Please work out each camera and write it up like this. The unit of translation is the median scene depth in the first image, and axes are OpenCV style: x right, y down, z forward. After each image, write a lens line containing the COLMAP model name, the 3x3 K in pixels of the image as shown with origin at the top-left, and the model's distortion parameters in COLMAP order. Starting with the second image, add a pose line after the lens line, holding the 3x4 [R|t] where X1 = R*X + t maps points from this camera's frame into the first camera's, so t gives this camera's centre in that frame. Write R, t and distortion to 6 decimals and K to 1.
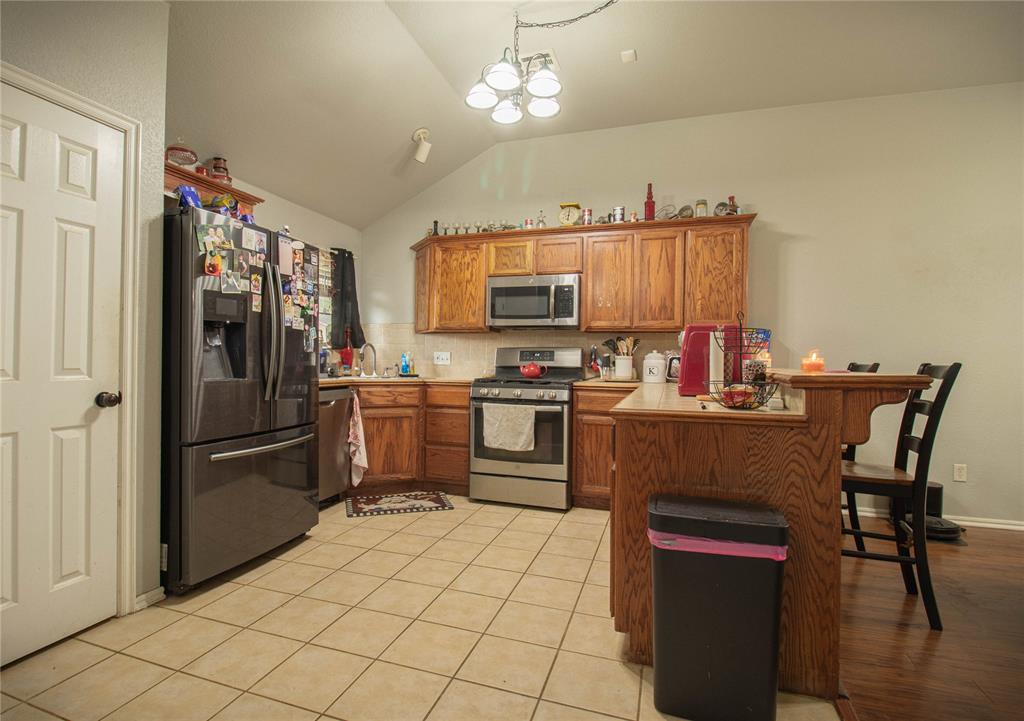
lens RADIAL K [[501.0, 0, 505.6], [0, 501.0, 358.8], [0, 0, 1]] dist [-0.006859, -0.002735]
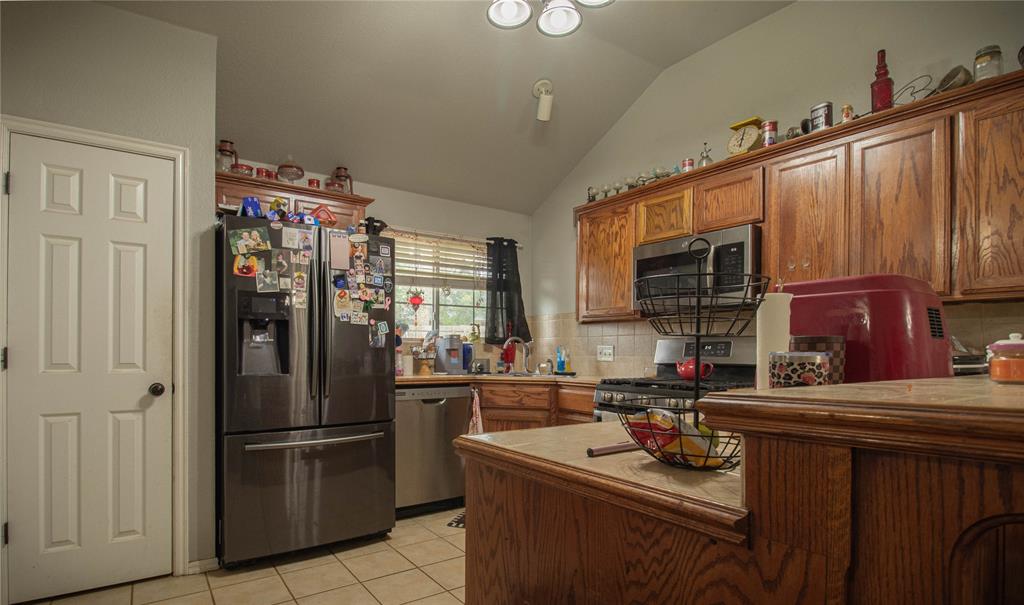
lens RADIAL K [[514.8, 0, 487.1], [0, 514.8, 356.5], [0, 0, 1]] dist [-0.009151, -0.006001]
pose [[0.796133, -0.002958, -0.605114, 0.361930], [0.004803, 0.999987, 0.001431, 0.003277], [0.605102, -0.004046, 0.796137, 0.328914]]
